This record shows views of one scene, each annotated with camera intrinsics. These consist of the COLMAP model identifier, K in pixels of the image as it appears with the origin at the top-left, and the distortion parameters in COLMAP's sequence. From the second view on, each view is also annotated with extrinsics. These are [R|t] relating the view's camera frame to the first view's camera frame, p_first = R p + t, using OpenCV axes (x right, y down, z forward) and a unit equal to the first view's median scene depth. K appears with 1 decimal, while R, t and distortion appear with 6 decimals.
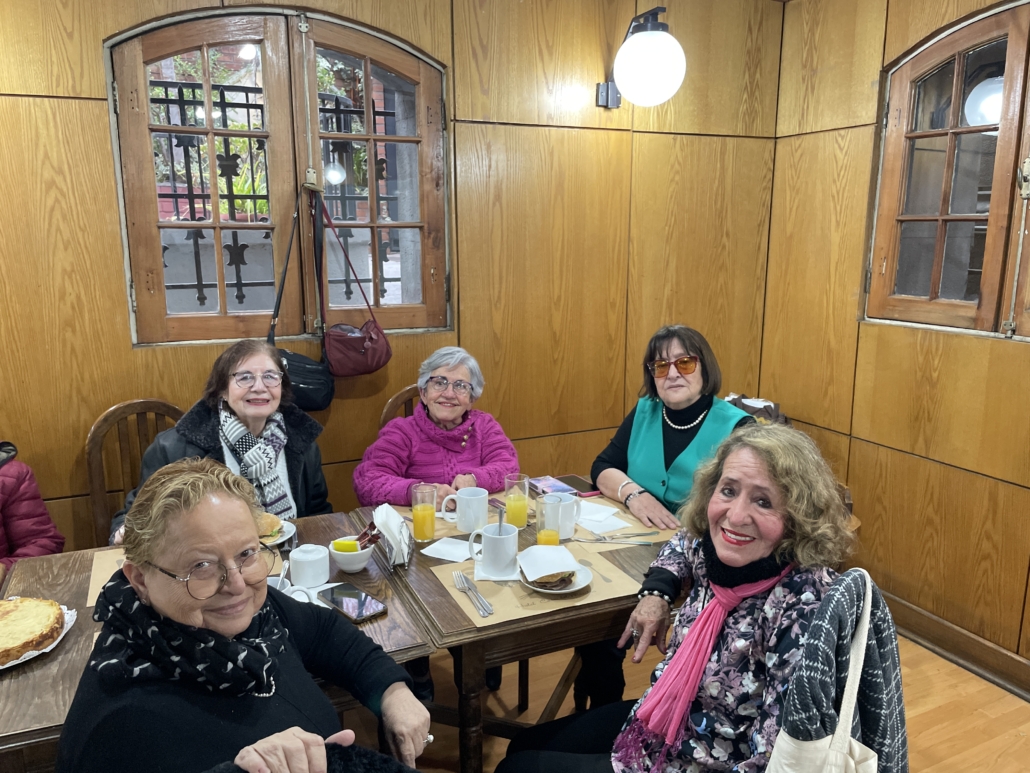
lens RADIAL K [[780.2, 0, 519.3], [0, 780.2, 393.9], [0, 0, 1]] dist [0.068346, -0.084963]
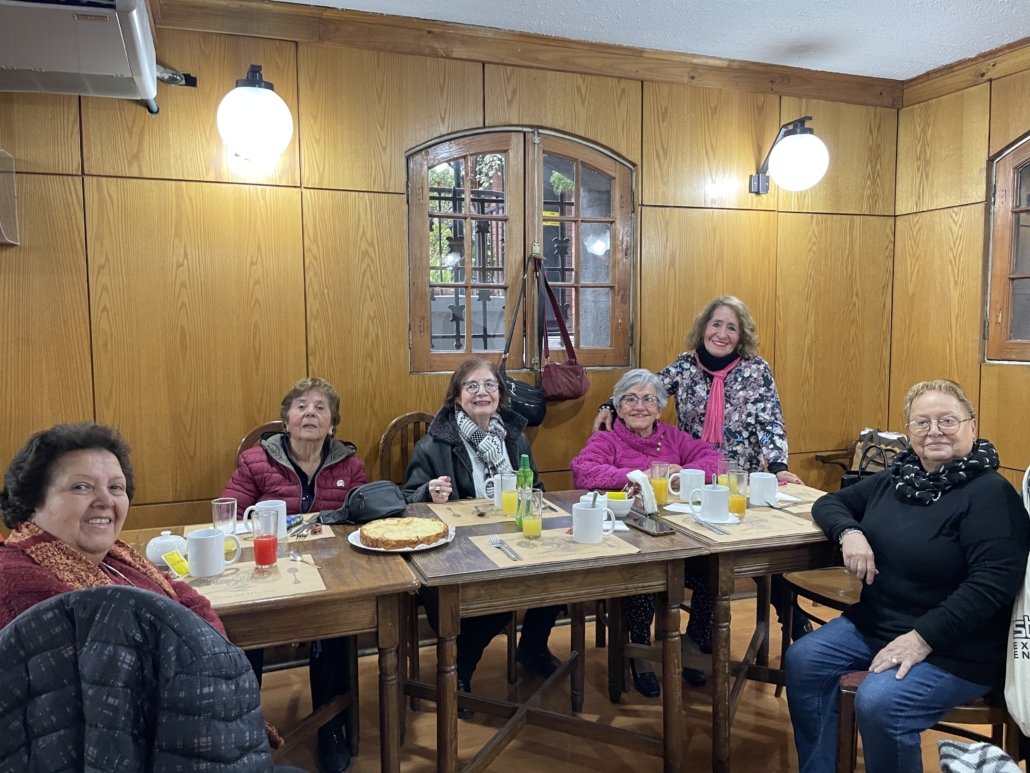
lens RADIAL K [[780.2, 0, 518.8], [0, 780.2, 387.6], [0, 0, 1]] dist [0.068346, -0.084963]
pose [[0.996273, 0.001609, -0.086242, -0.162966], [-0.012362, 0.992168, -0.124295, 0.104994], [0.085367, 0.124898, 0.988490, -0.236092]]
